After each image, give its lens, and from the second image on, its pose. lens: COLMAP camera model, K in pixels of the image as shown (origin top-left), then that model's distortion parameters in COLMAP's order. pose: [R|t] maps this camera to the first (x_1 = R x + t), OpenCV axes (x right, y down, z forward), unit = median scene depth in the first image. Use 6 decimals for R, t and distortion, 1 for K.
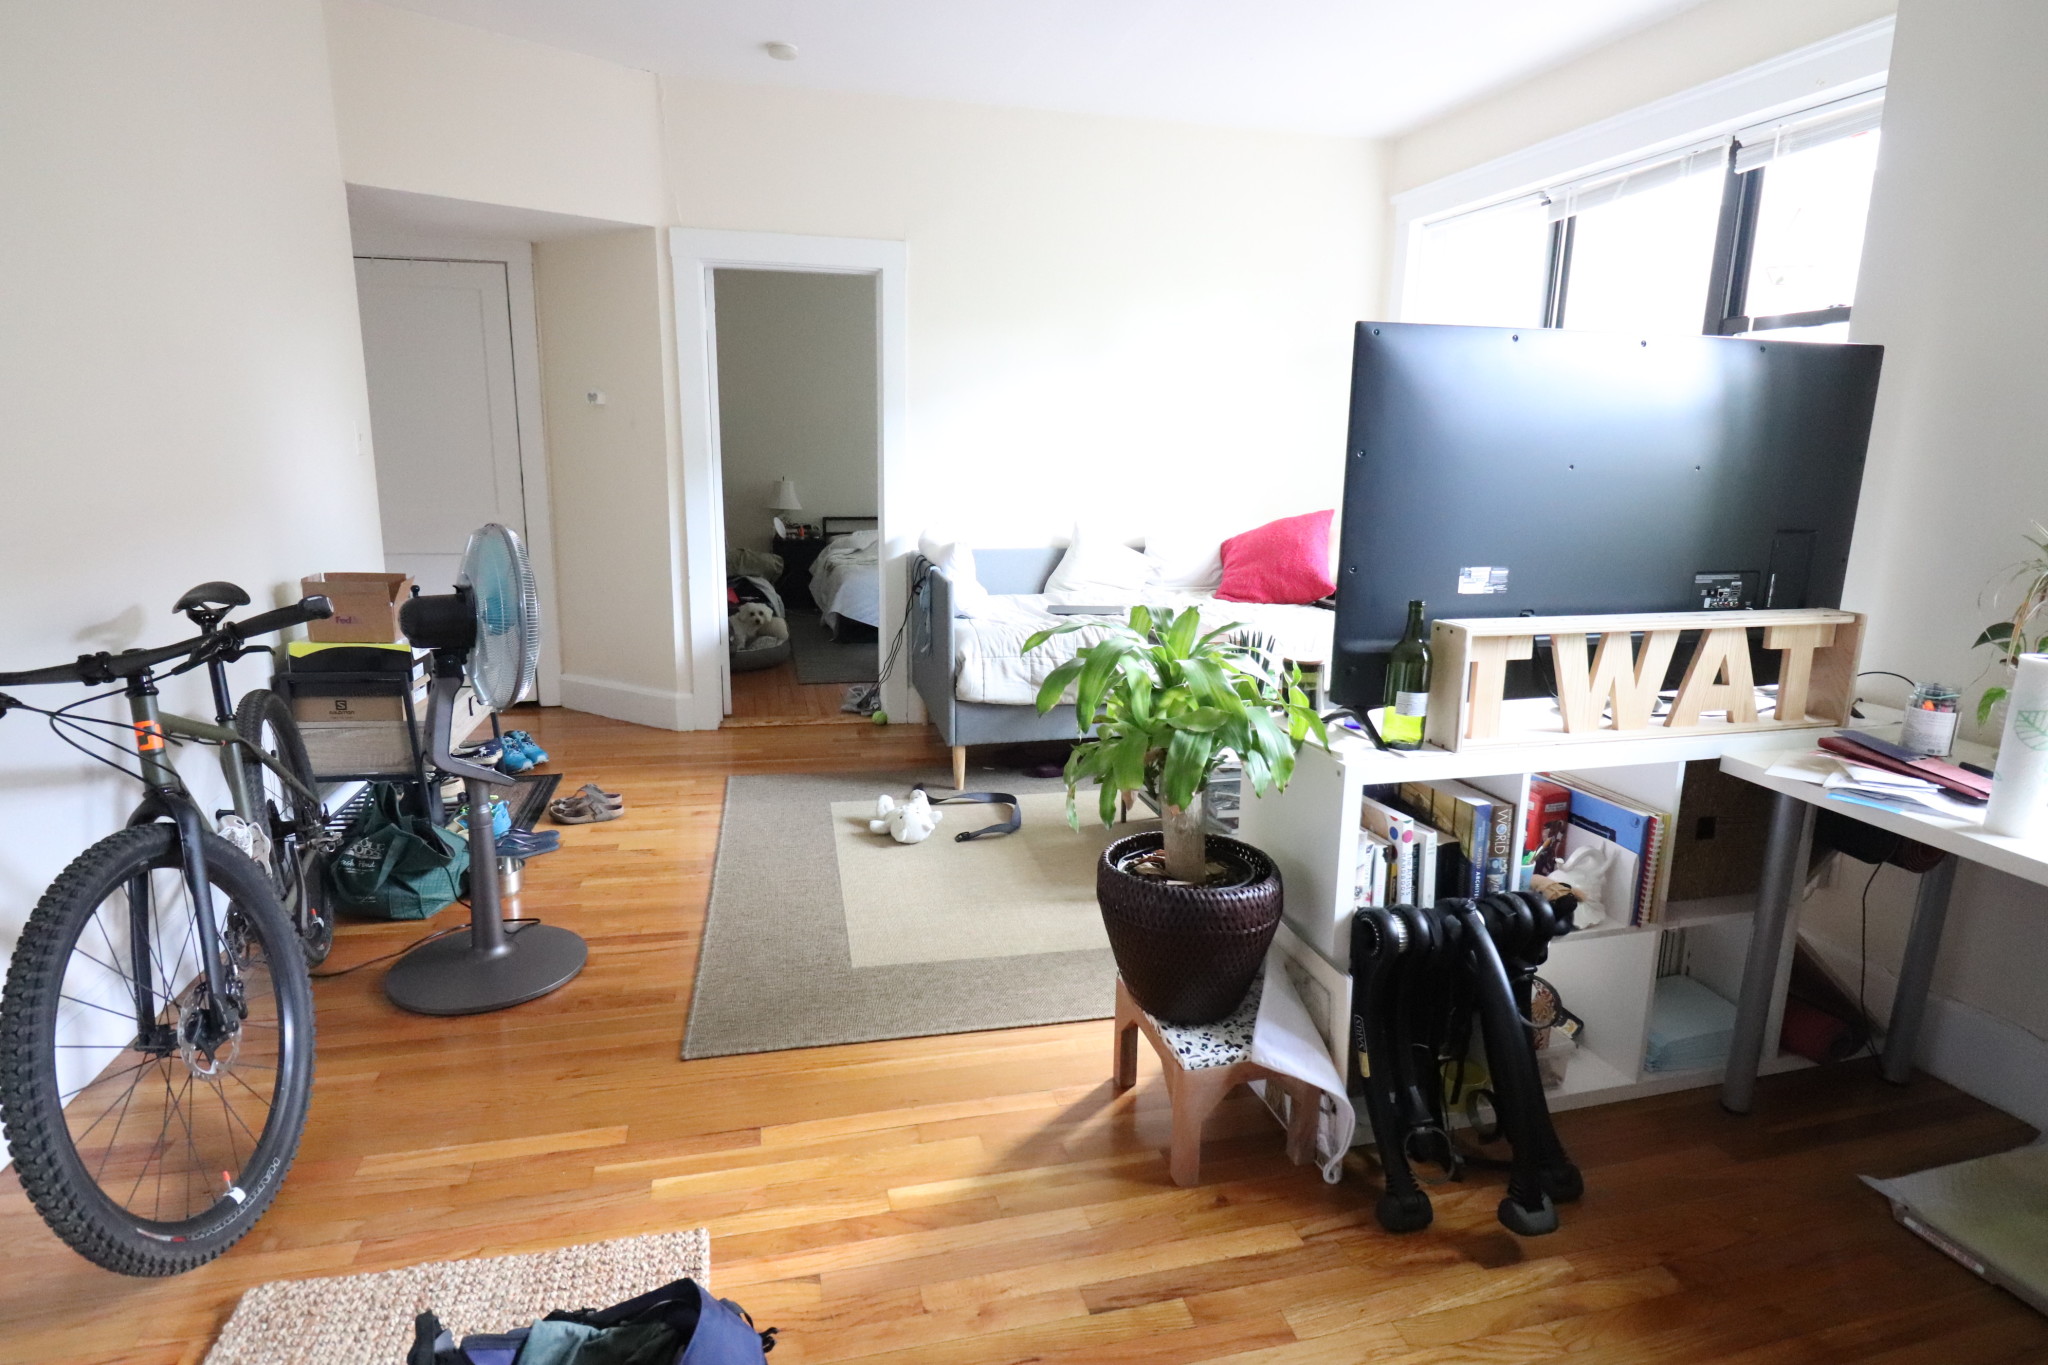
lens RADIAL K [[1048.6, 0, 1014.2], [0, 1048.6, 656.4], [0, 0, 1]] dist [0.000184, -0.000950]
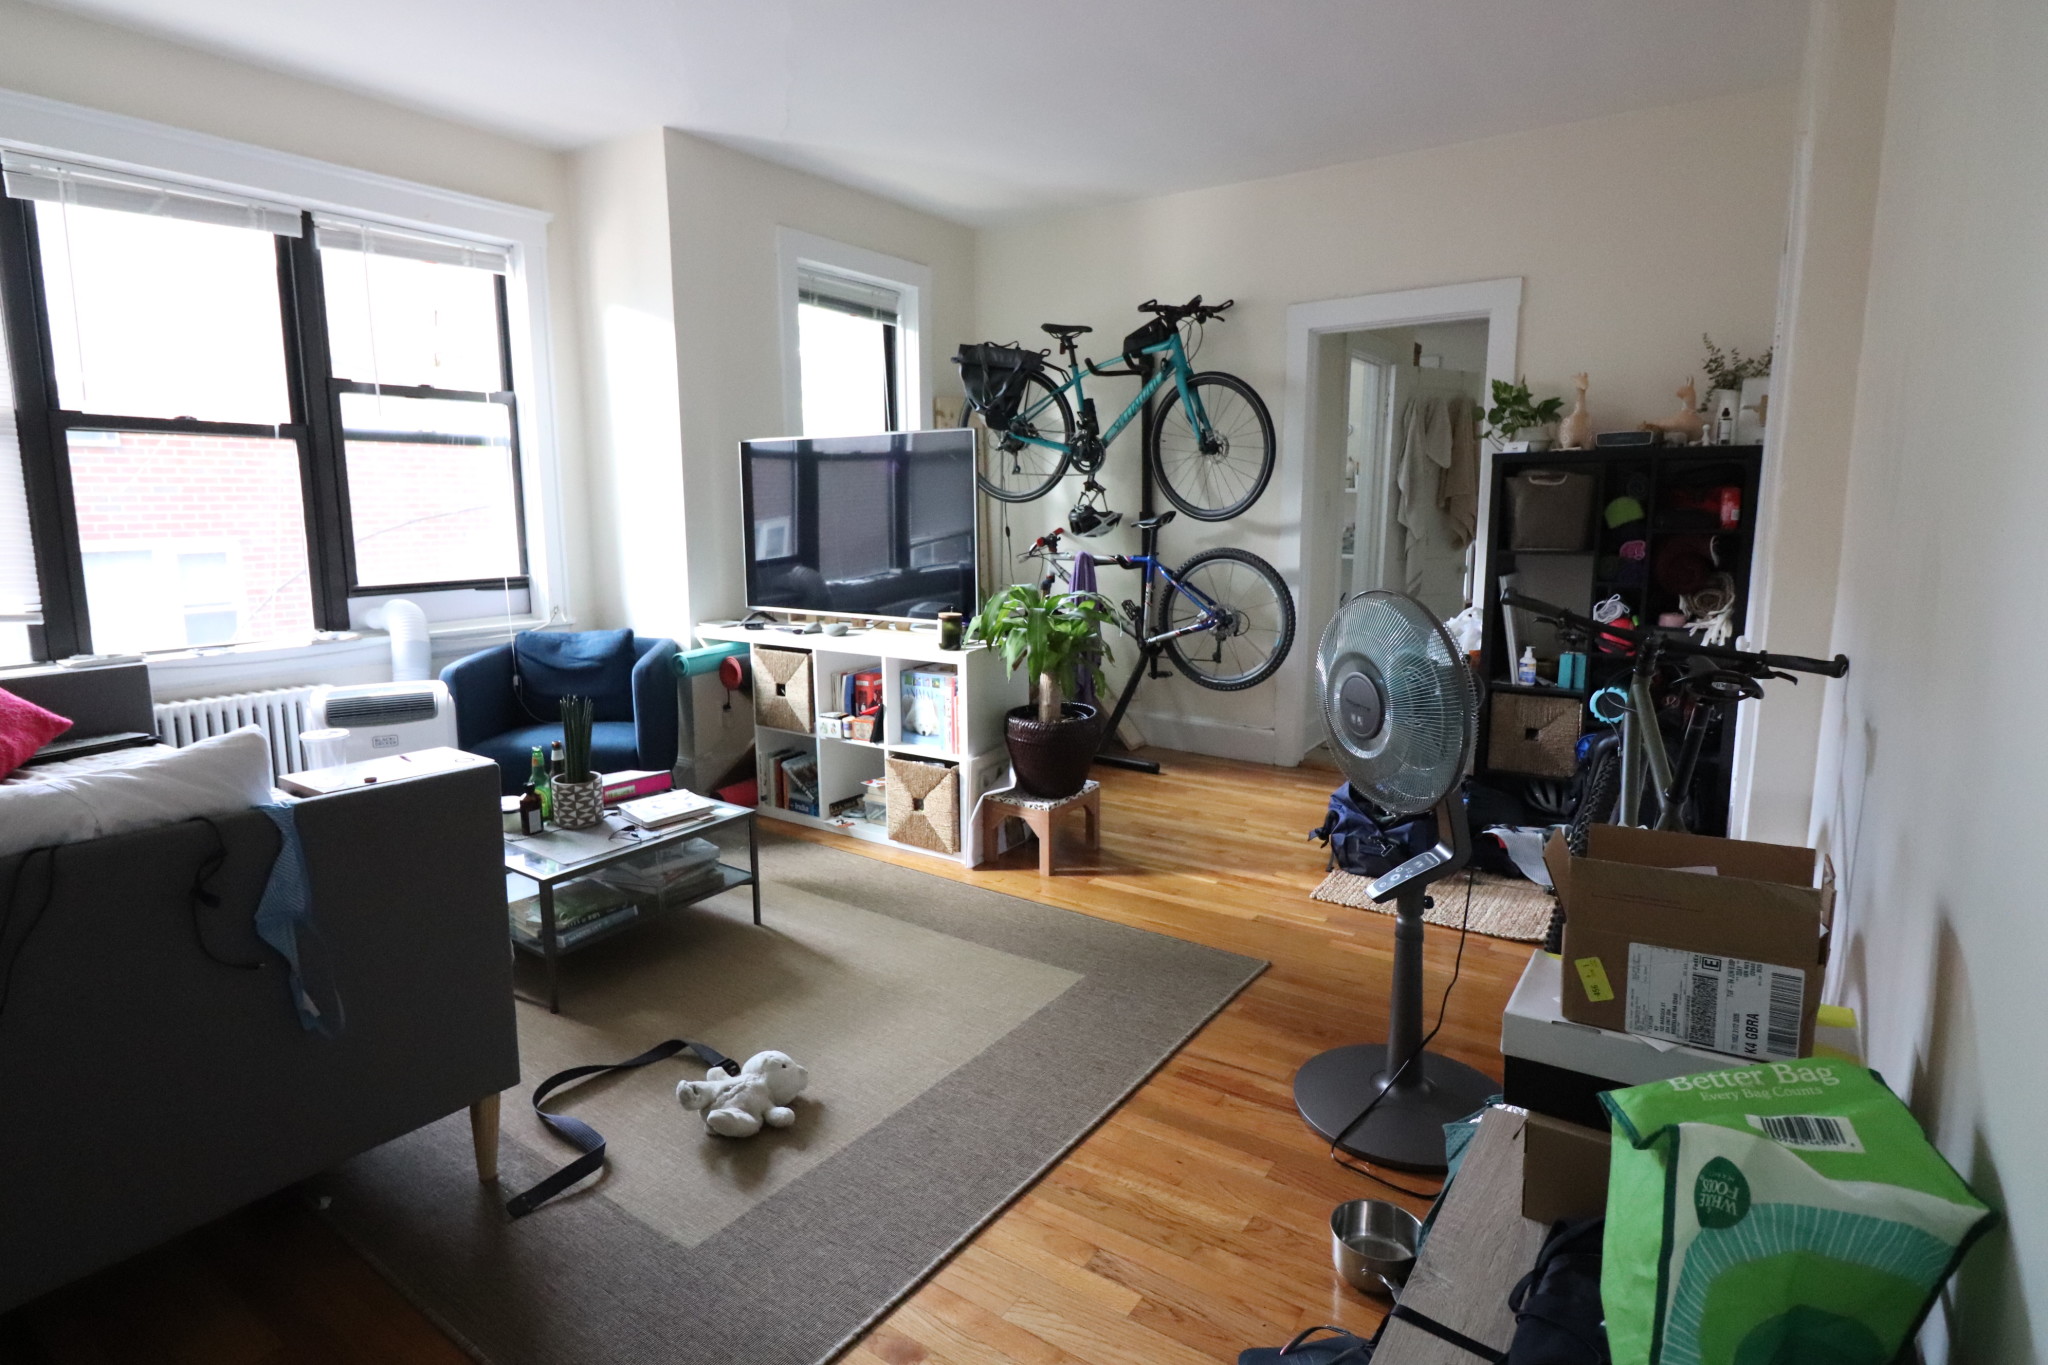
lens RADIAL K [[1048.6, 0, 1014.2], [0, 1048.6, 656.4], [0, 0, 1]] dist [0.000184, -0.000950]
pose [[-0.665820, -0.120155, 0.736374, -0.417429], [0.144964, 0.947307, 0.285648, -0.160218], [-0.731895, 0.296938, -0.613317, 0.788247]]
